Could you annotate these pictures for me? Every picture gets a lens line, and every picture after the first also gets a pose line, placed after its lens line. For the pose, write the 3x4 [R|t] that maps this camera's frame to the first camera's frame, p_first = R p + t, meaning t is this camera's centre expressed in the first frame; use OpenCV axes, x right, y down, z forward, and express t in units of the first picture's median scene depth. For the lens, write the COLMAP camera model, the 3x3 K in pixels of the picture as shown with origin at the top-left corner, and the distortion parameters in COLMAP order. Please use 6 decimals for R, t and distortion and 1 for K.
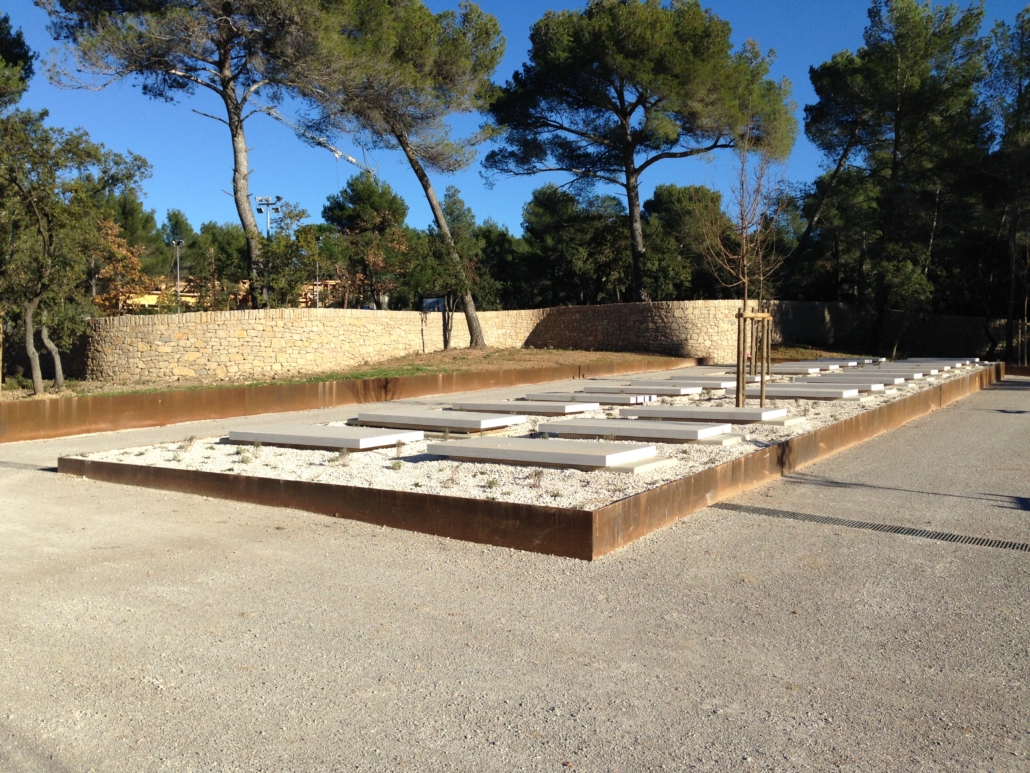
lens RADIAL K [[962.0, 0, 510.7], [0, 962.0, 383.2], [0, 0, 1]] dist [0.054800, 0.000000]
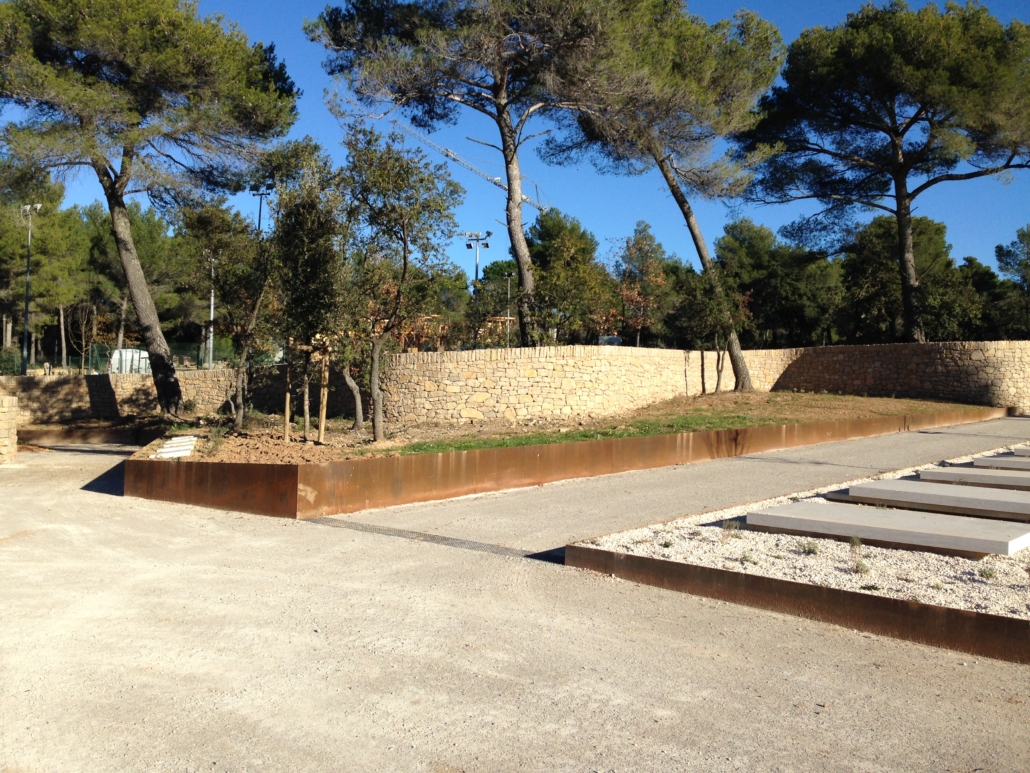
lens RADIAL K [[962.0, 0, 513.3], [0, 962.0, 395.5], [0, 0, 1]] dist [0.054800, 0.000000]
pose [[0.987234, 0.019530, -0.158076, -0.104461], [-0.023624, 0.999431, -0.024061, -0.005431], [0.157516, 0.027488, 0.987134, 0.068998]]
